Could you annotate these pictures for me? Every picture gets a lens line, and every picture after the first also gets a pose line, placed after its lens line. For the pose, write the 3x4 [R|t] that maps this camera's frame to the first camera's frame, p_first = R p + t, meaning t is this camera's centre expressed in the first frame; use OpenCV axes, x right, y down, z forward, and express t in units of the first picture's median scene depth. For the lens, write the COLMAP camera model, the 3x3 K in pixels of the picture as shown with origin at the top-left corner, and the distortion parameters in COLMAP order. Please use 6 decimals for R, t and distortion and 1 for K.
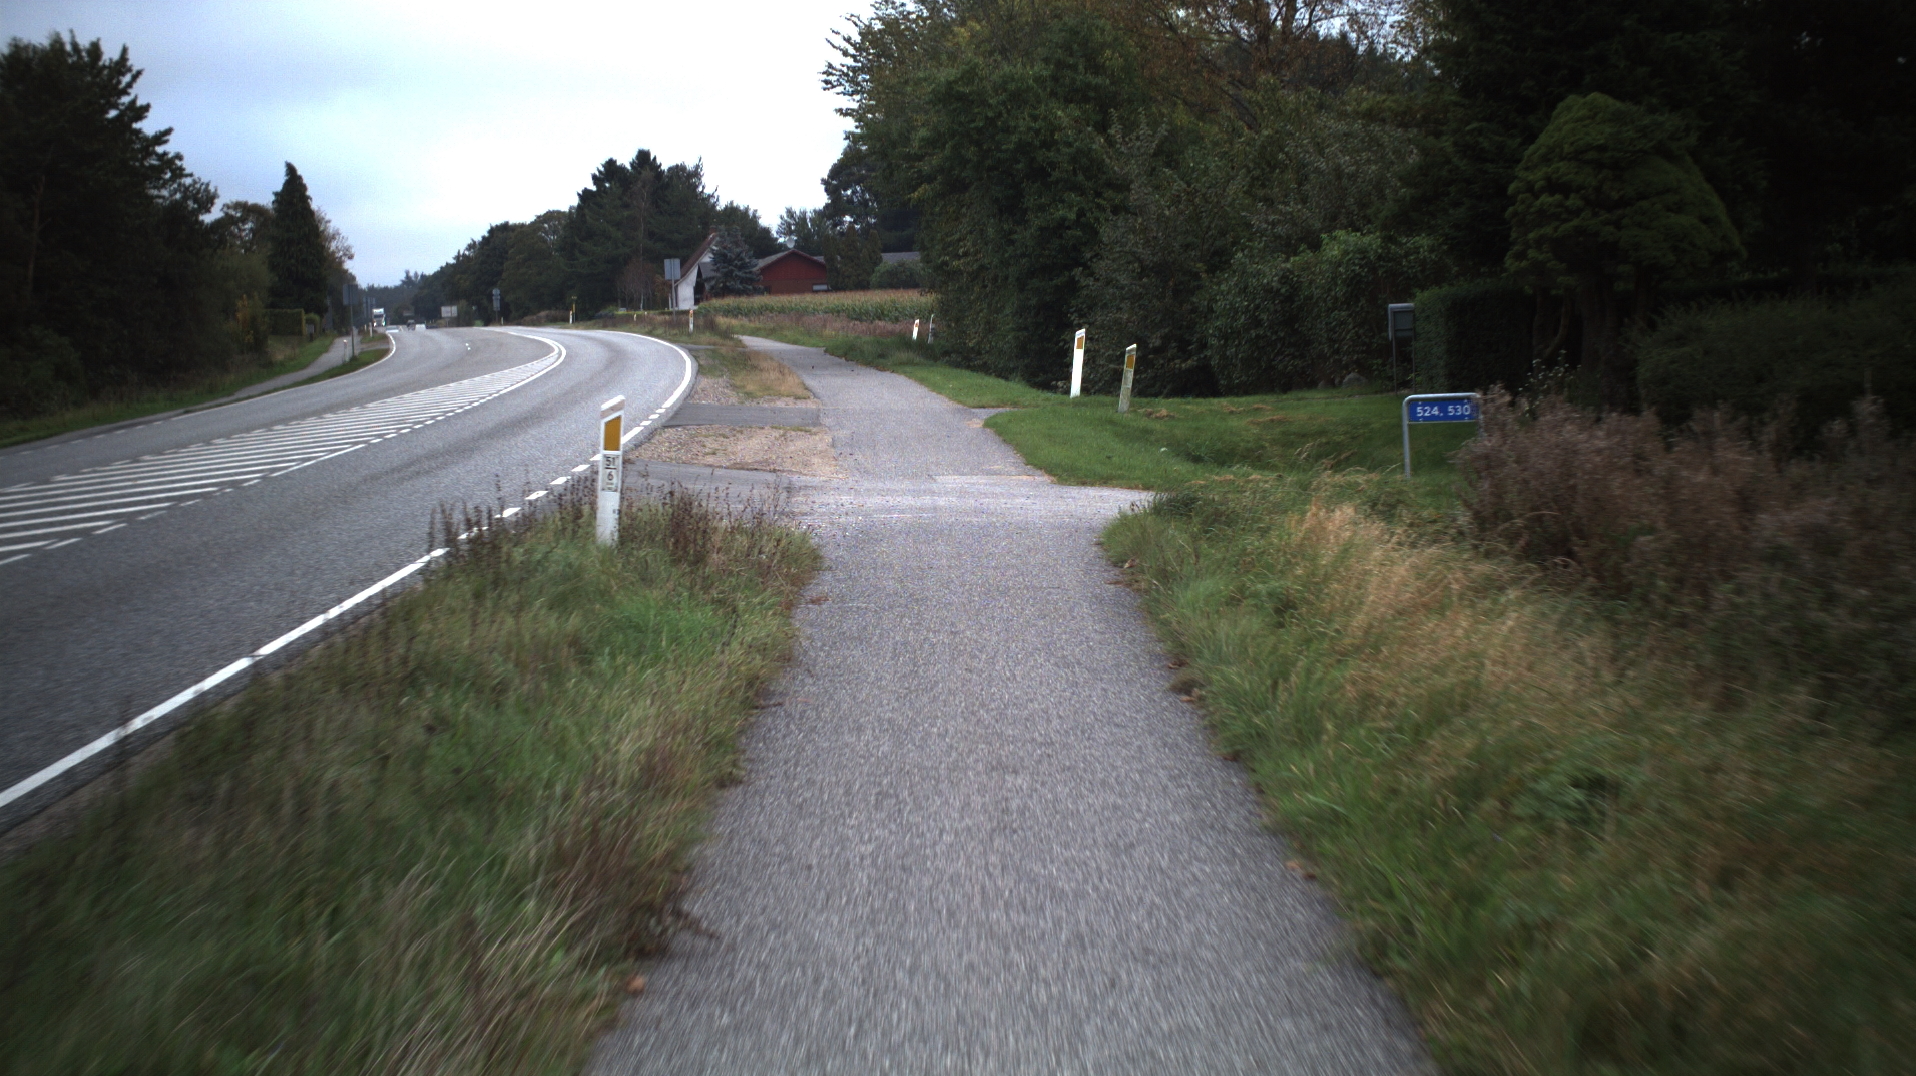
lens RADIAL K [[3299.9, 0, 958.0], [0, 3299.9, 538.0], [0, 0, 1]] dist [-0.268823, 0.334479]
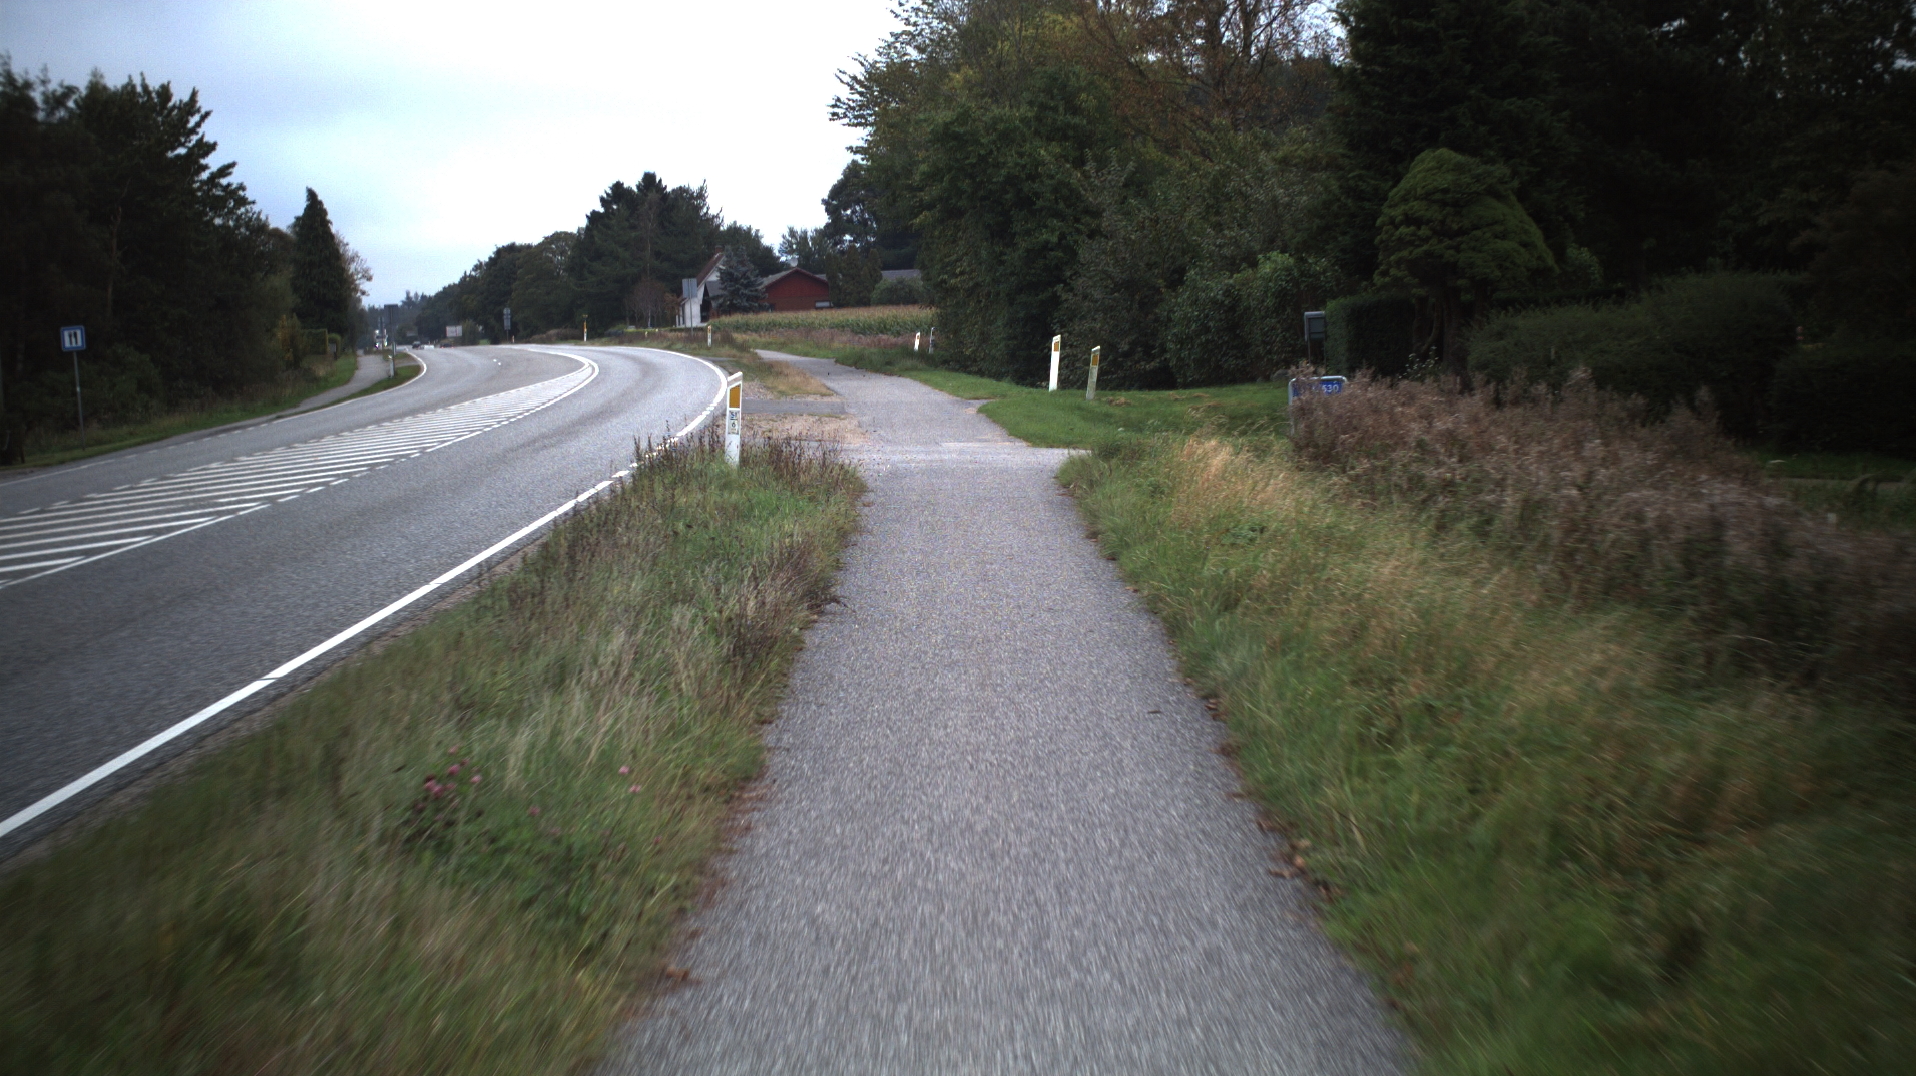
lens RADIAL K [[3299.9, 0, 958.0], [0, 3299.9, 538.0], [0, 0, 1]] dist [-0.268823, 0.334479]
pose [[0.999963, -0.008634, 0.000359, -0.000289], [0.008636, 0.999951, -0.004849, 0.011406], [-0.000317, 0.004852, 0.999988, -0.145087]]
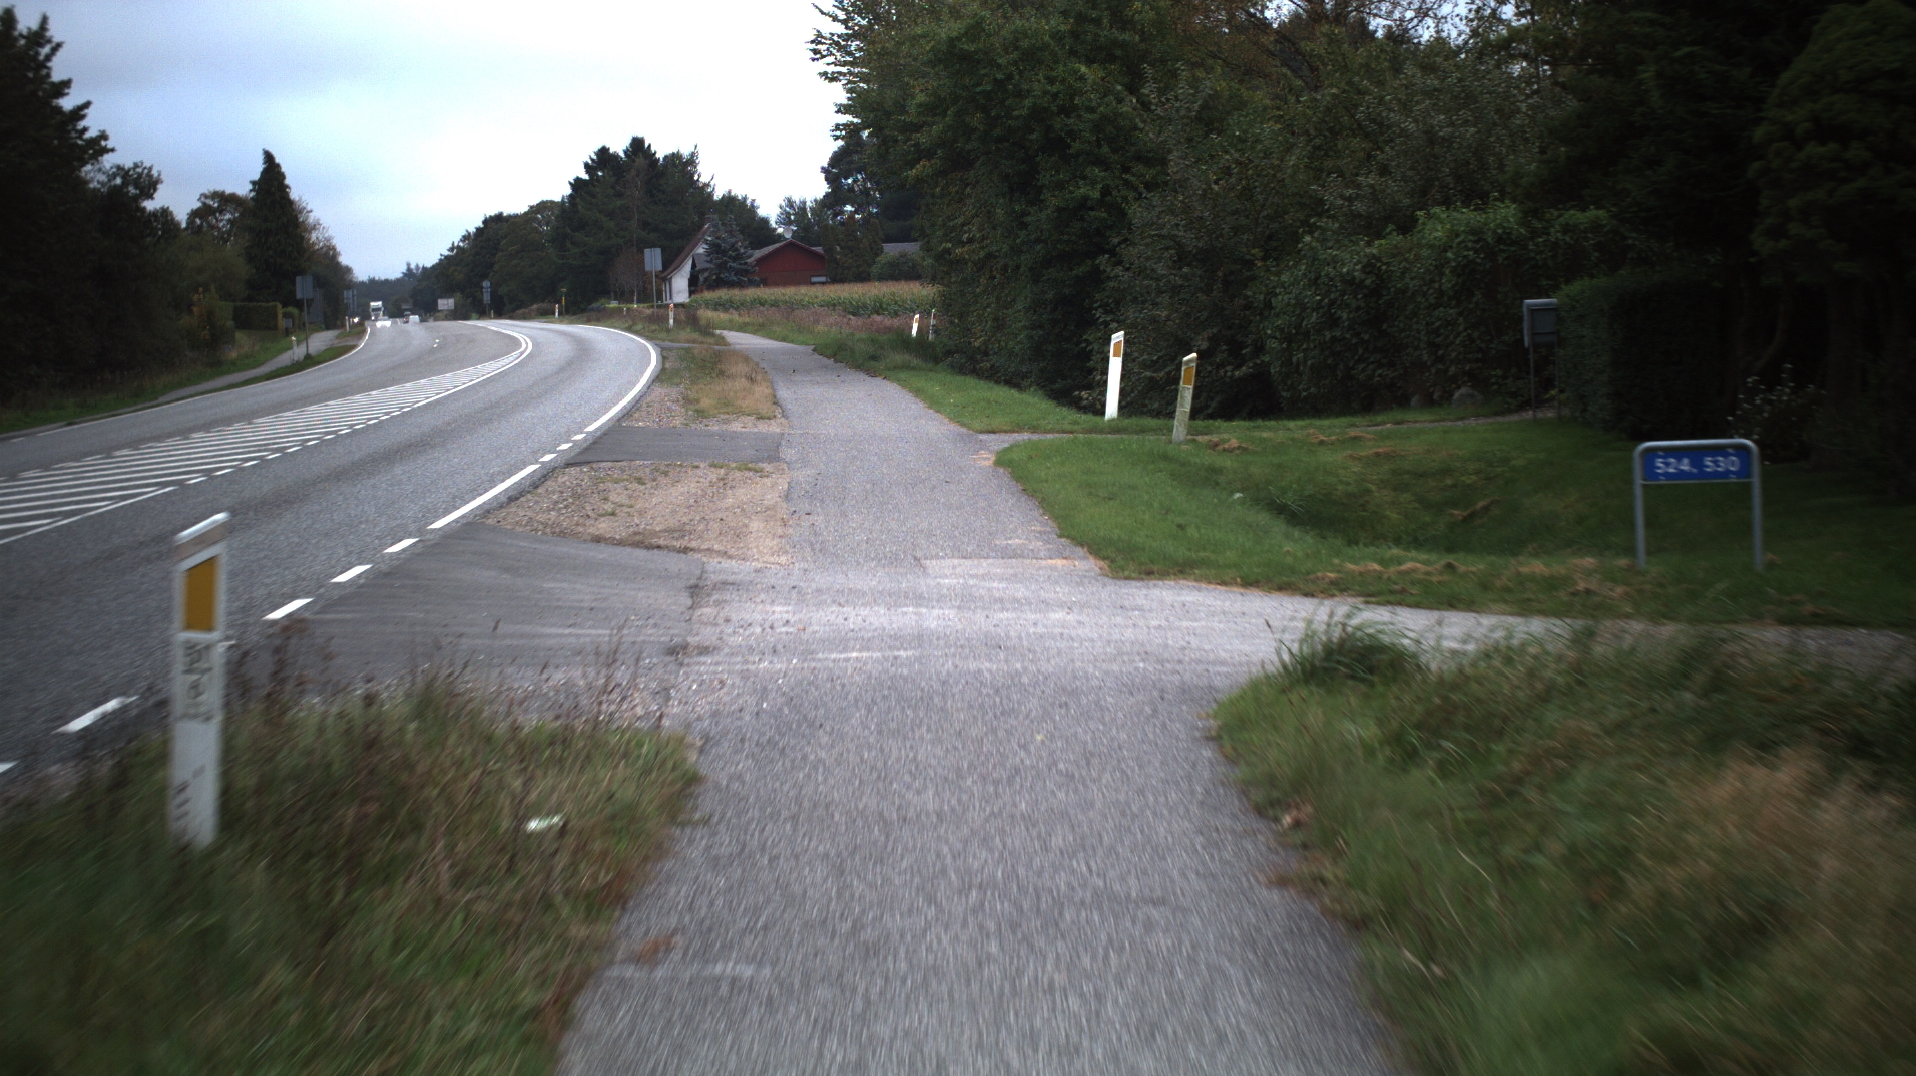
lens RADIAL K [[3299.9, 0, 958.0], [0, 3299.9, 538.0], [0, 0, 1]] dist [-0.268823, 0.334479]
pose [[0.999999, -0.000606, -0.001549, 0.000346], [0.000609, 0.999997, 0.002428, -0.010840], [0.001547, -0.002429, 0.999996, 0.145575]]
